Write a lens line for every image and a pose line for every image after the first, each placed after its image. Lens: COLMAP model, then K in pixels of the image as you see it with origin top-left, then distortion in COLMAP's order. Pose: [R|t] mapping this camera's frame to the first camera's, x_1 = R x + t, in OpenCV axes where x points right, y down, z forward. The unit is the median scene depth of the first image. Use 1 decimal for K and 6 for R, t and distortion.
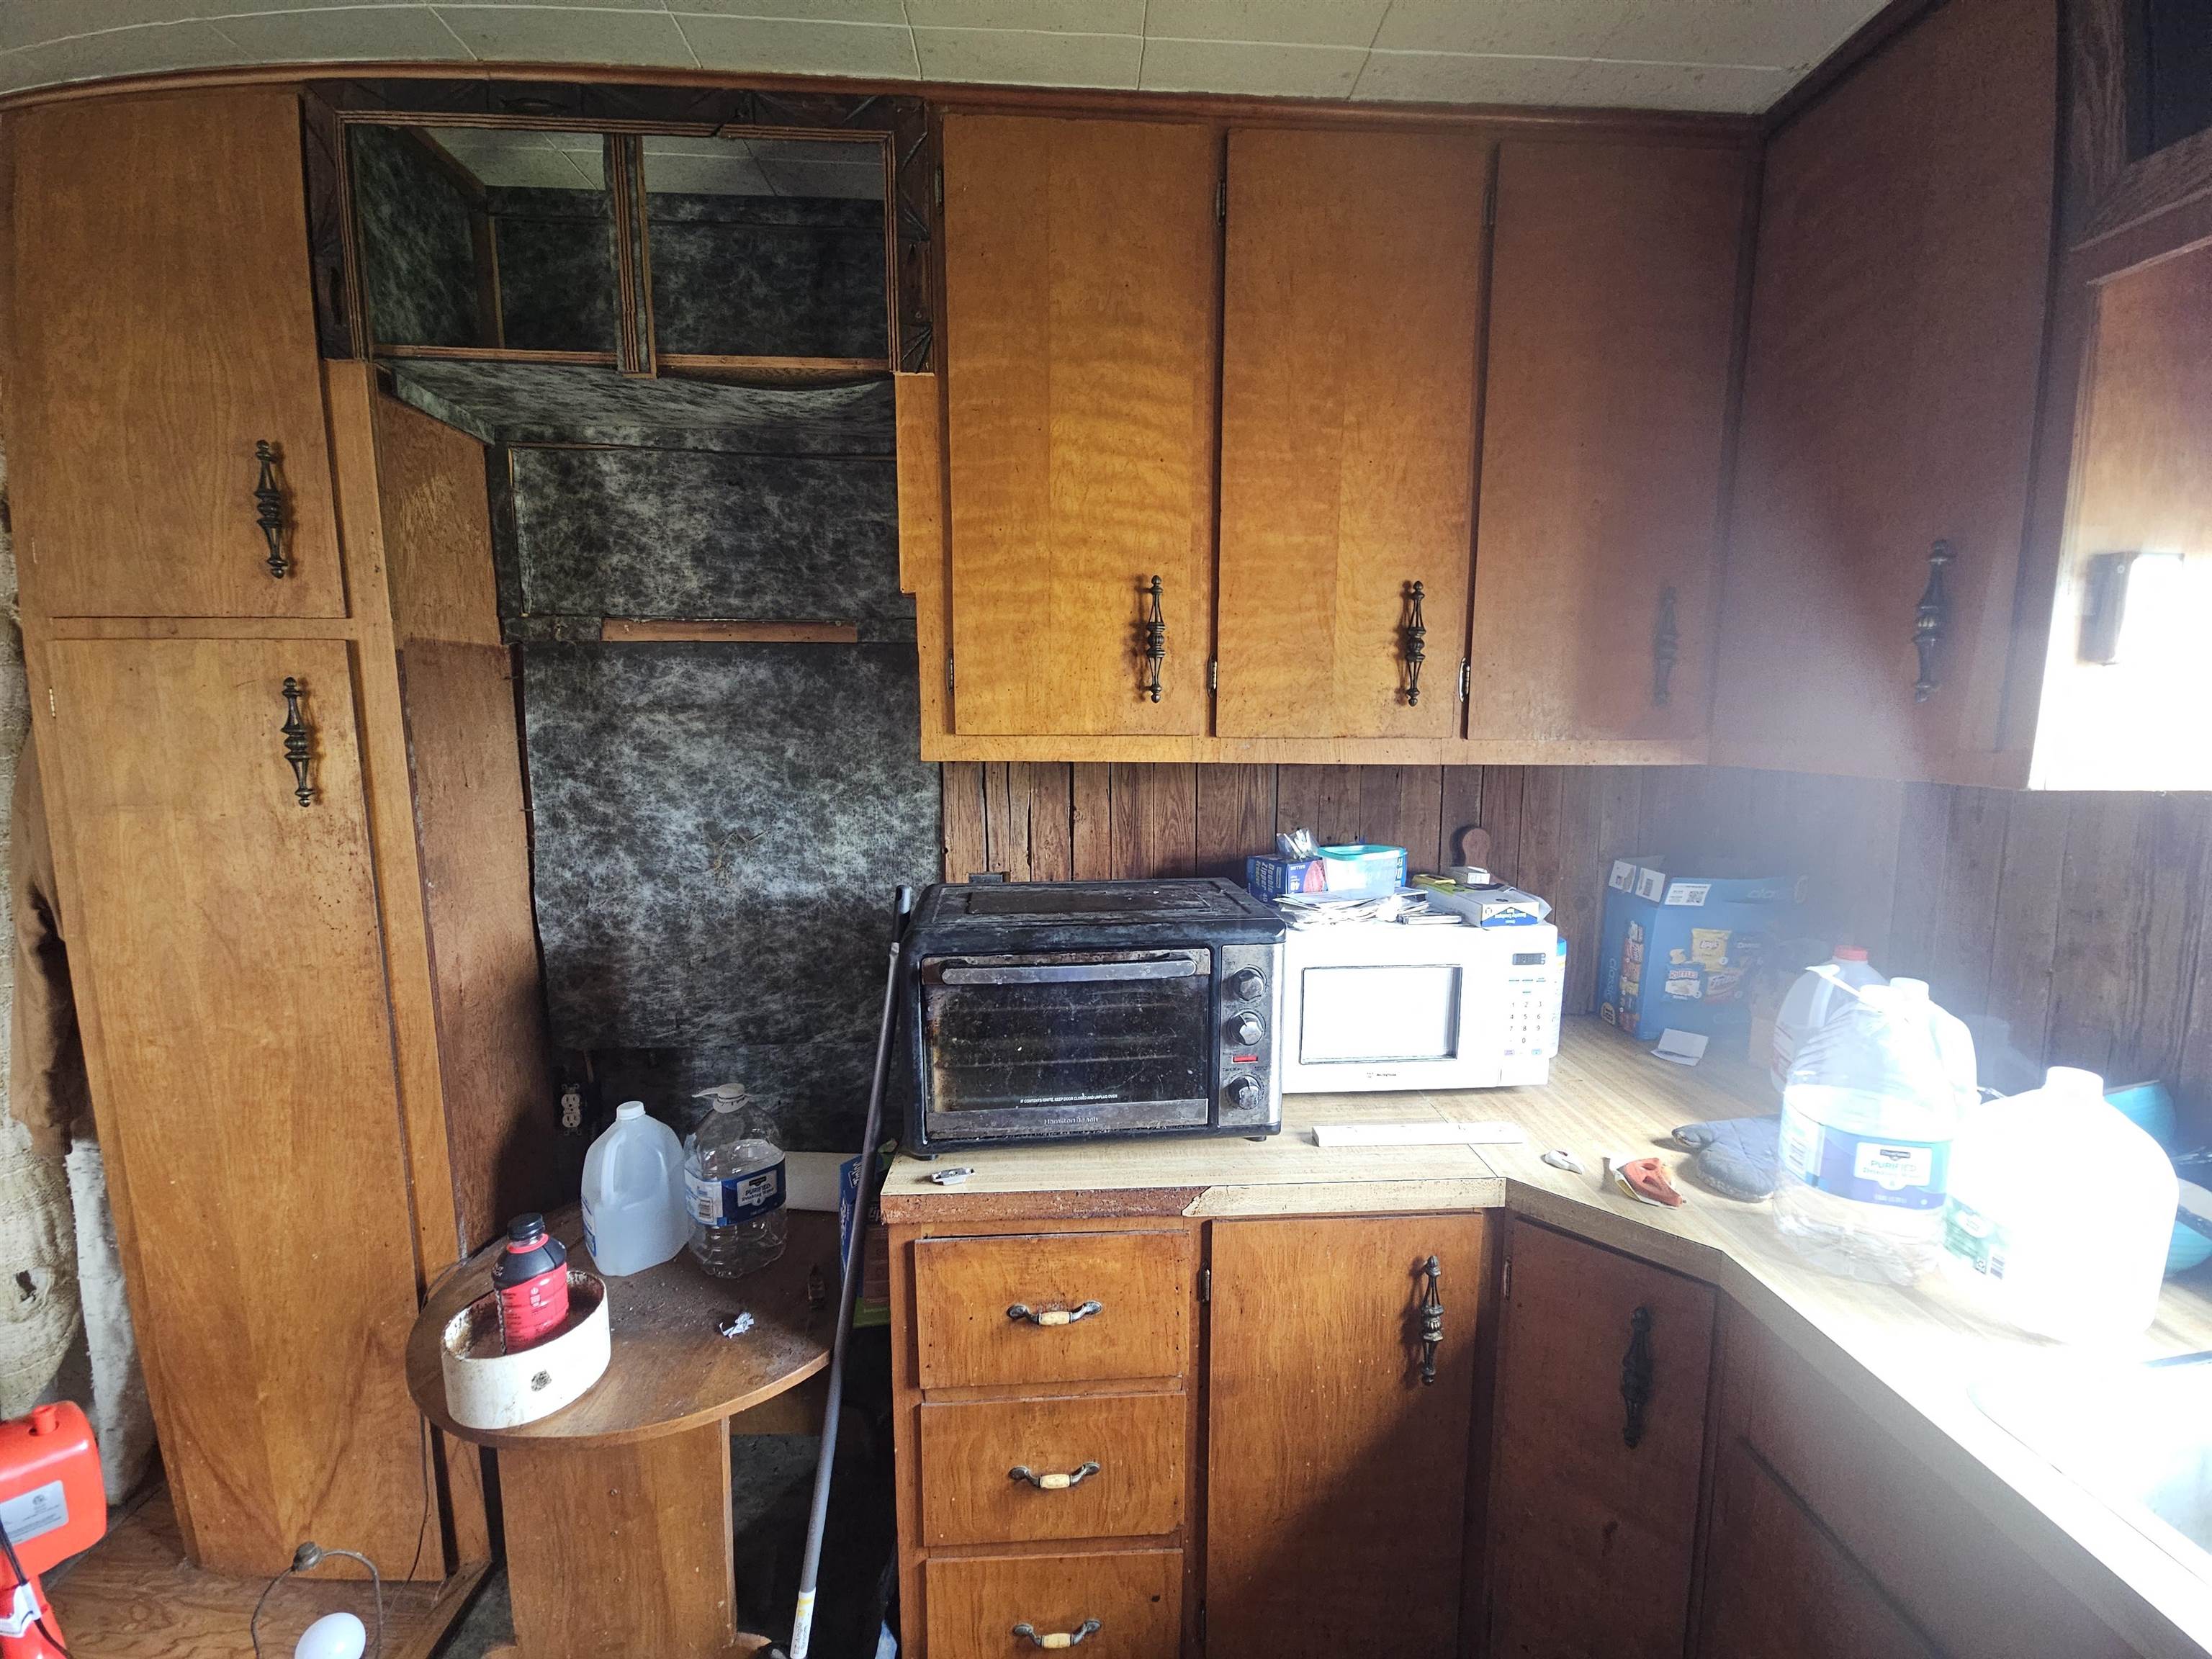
lens RADIAL K [[900.4, 0, 1106.3], [0, 900.4, 836.4], [0, 0, 1]] dist [0.003029, -0.004472]
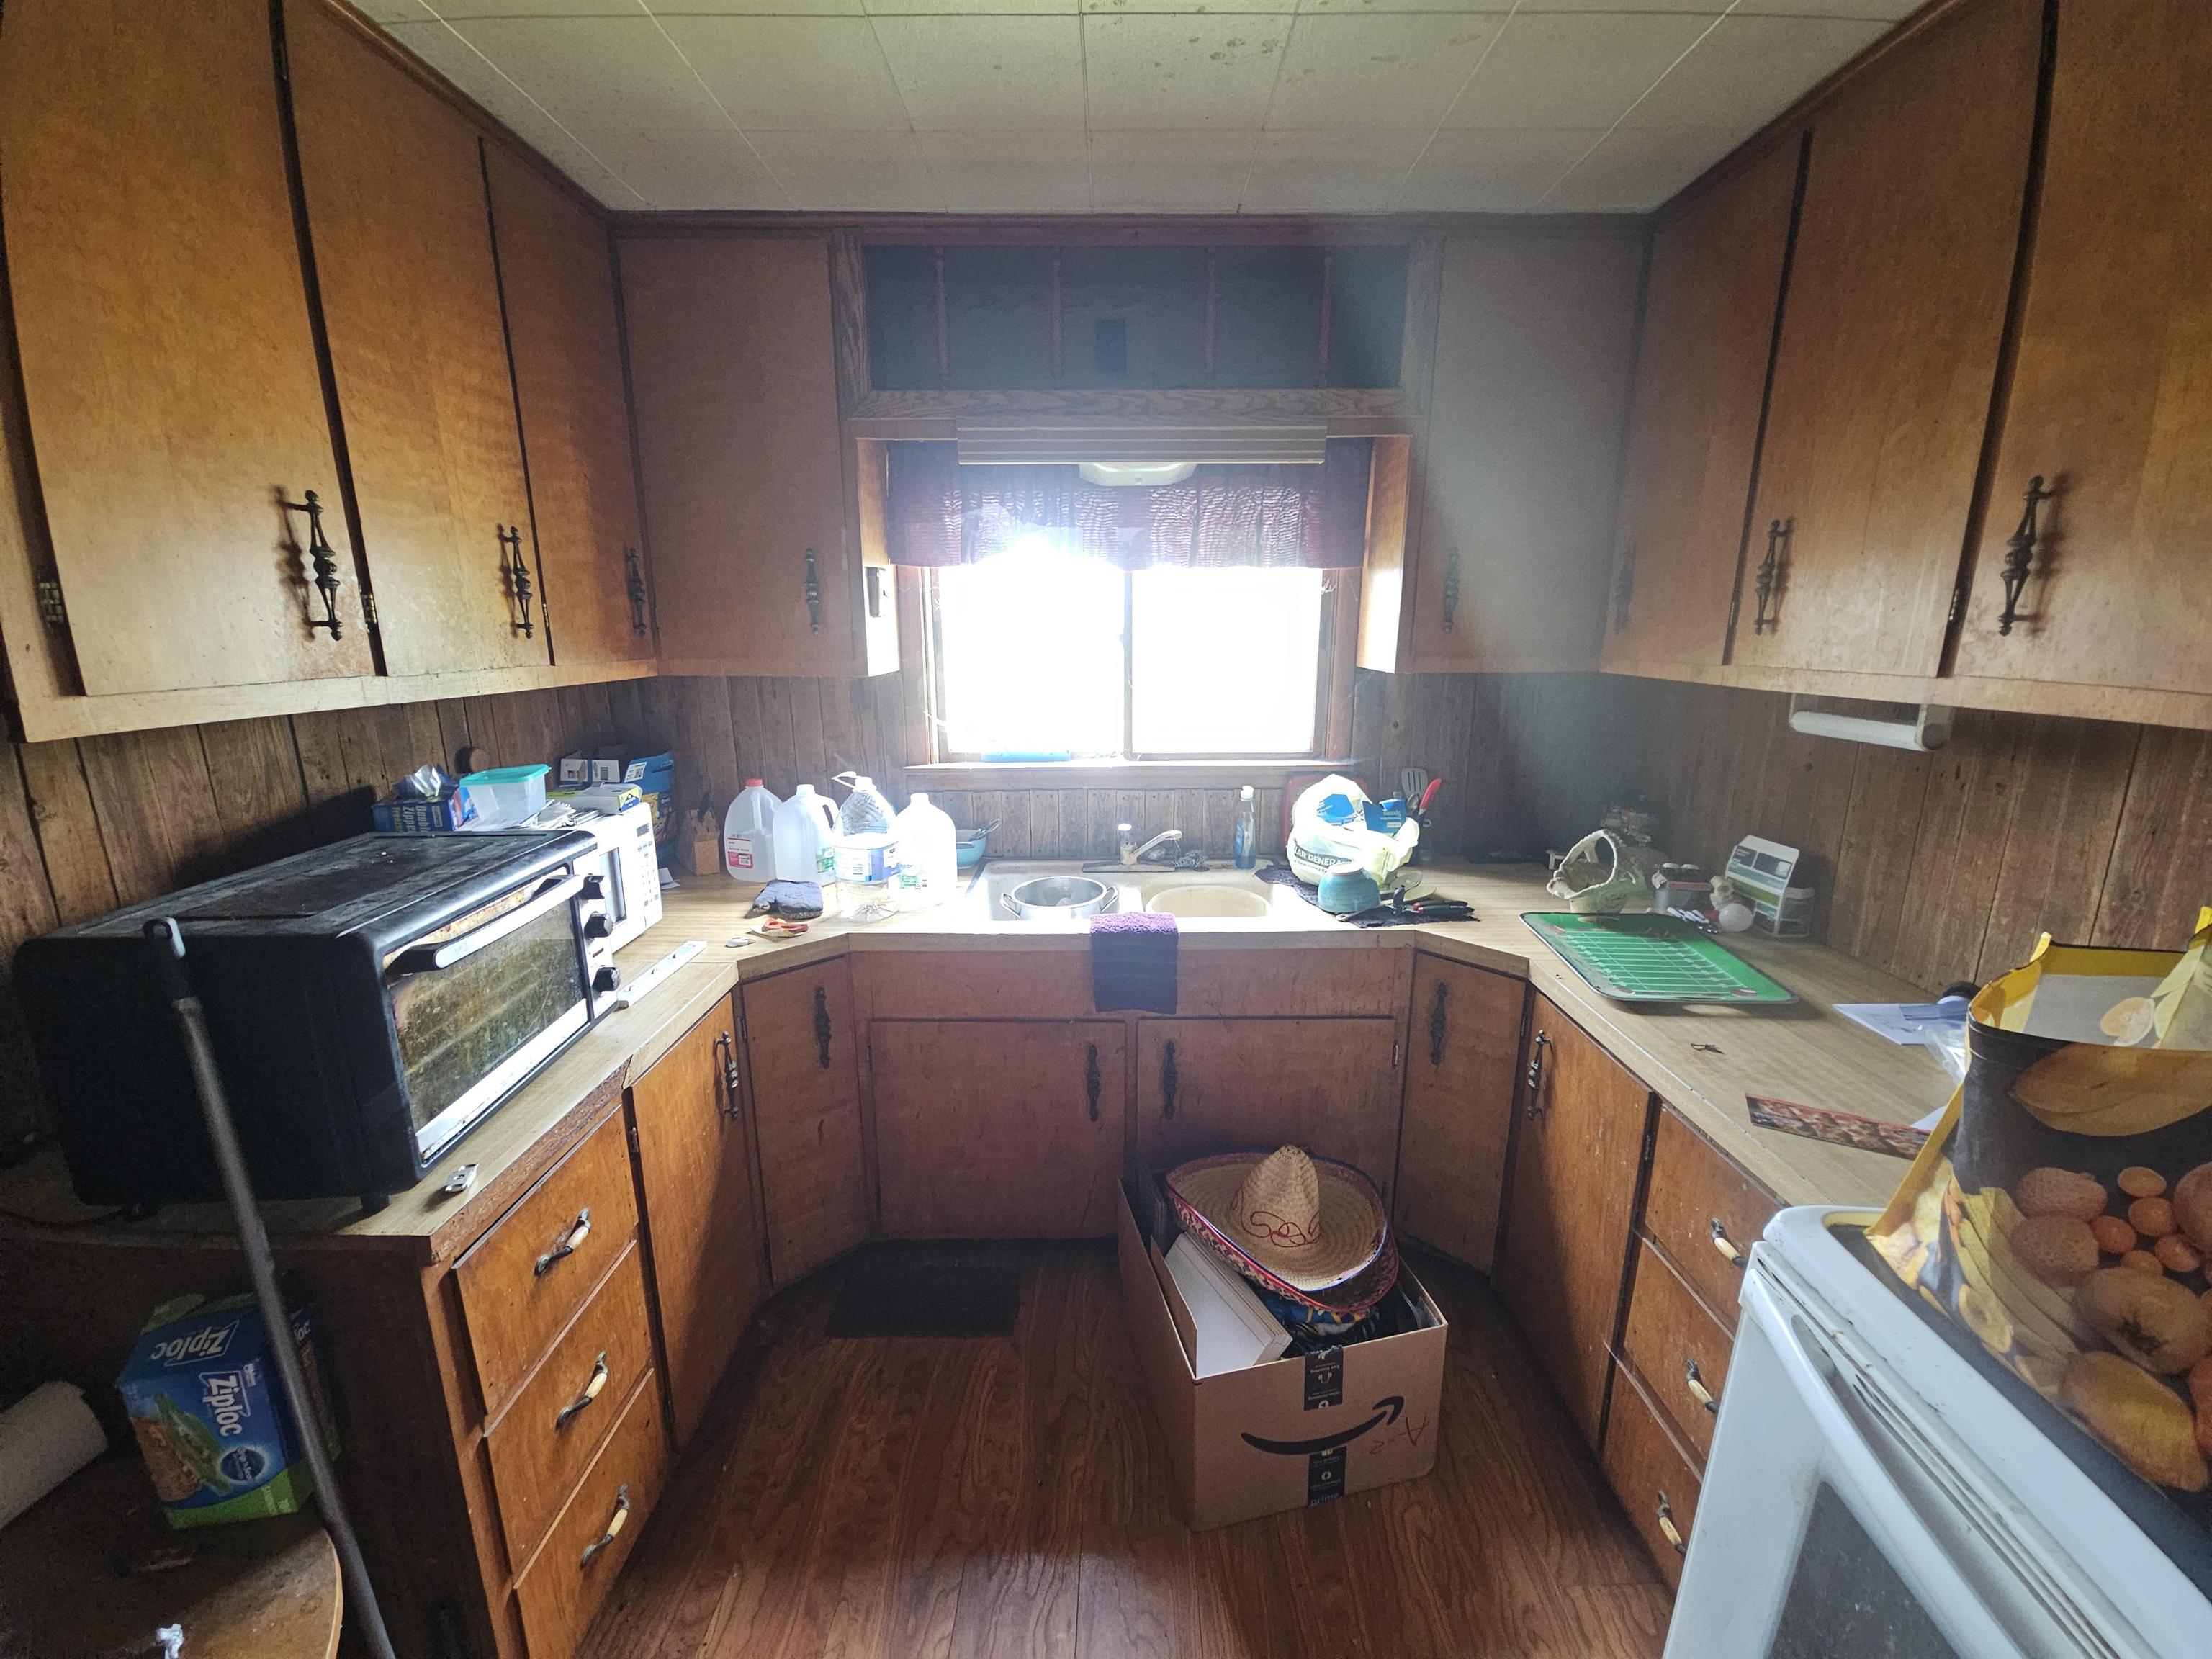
lens RADIAL K [[900.4, 0, 1114.8], [0, 900.4, 836.7], [0, 0, 1]] dist [0.003029, -0.004472]
pose [[0.053428, -0.232448, 0.971140, -0.819337], [0.132338, 0.965599, 0.223841, -0.062368], [-0.989764, 0.116560, 0.082352, 0.207796]]
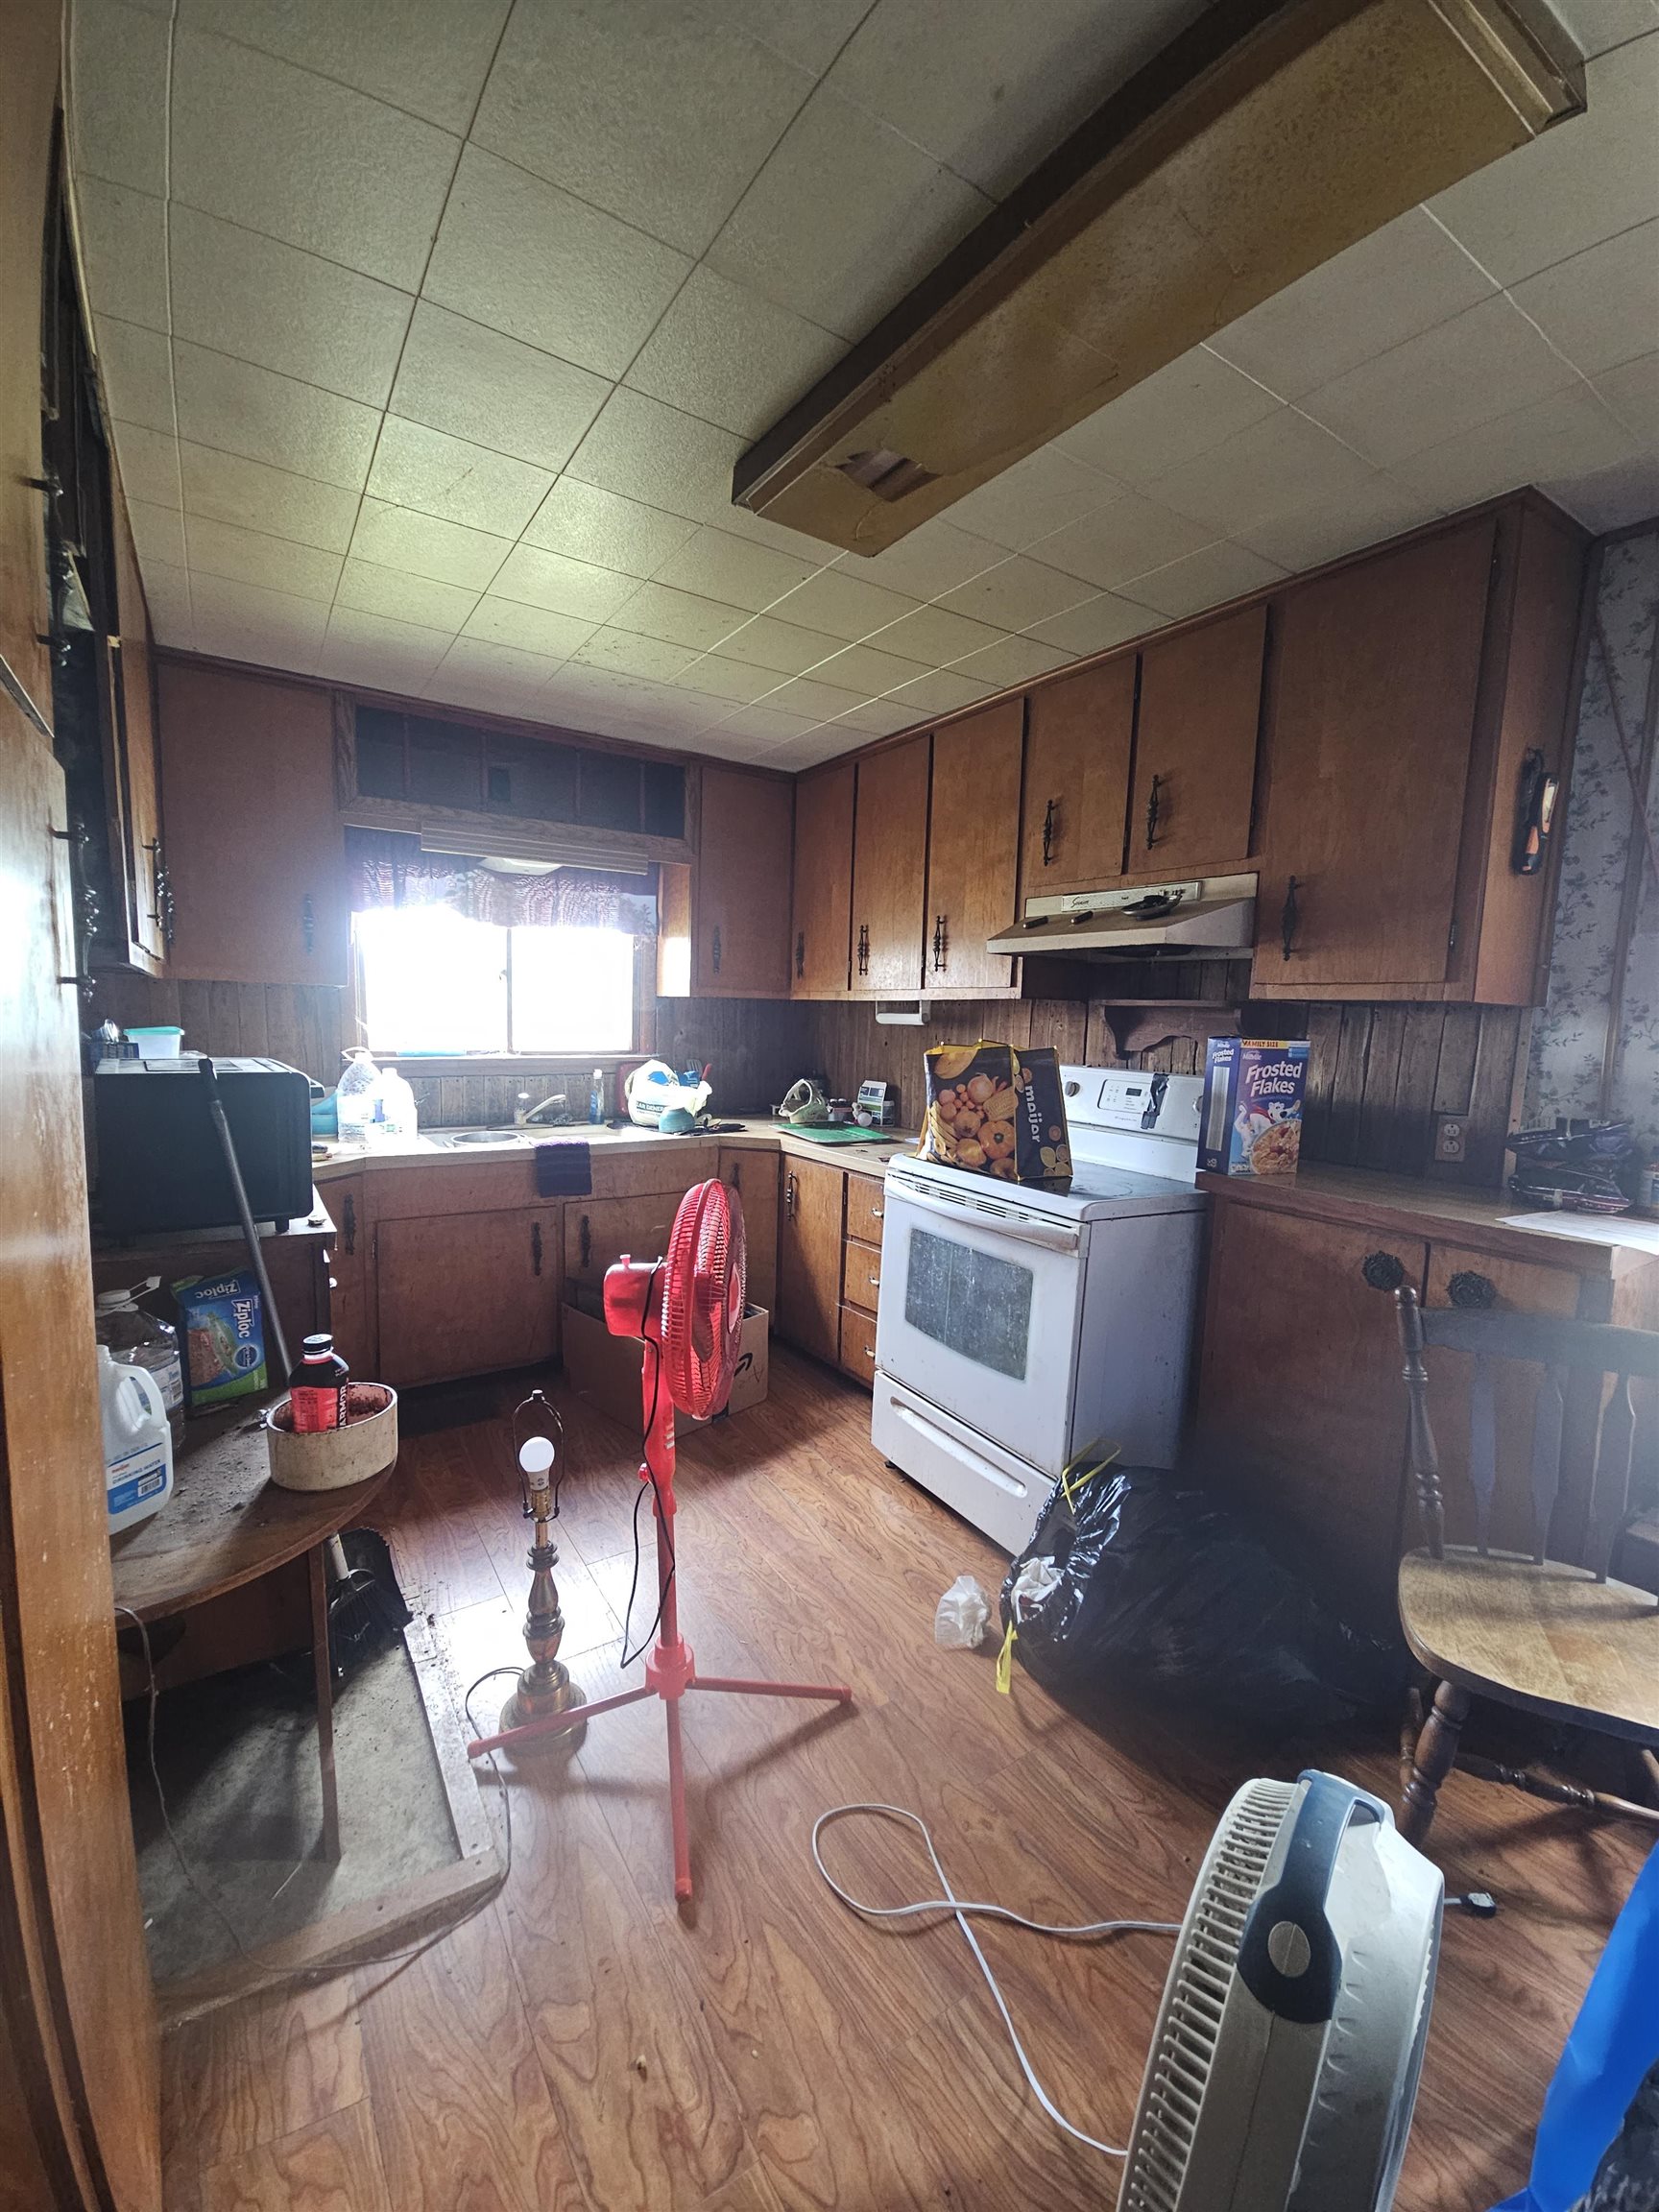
lens RADIAL K [[900.4, 0, 828.1], [0, 900.4, 1112.3], [0, 0, 1]] dist [0.003029, -0.004472]
pose [[-0.509499, -0.110817, 0.853305, -2.112367], [0.084328, 0.980468, 0.177682, -0.012862], [-0.856329, 0.162486, -0.490203, 1.082559]]
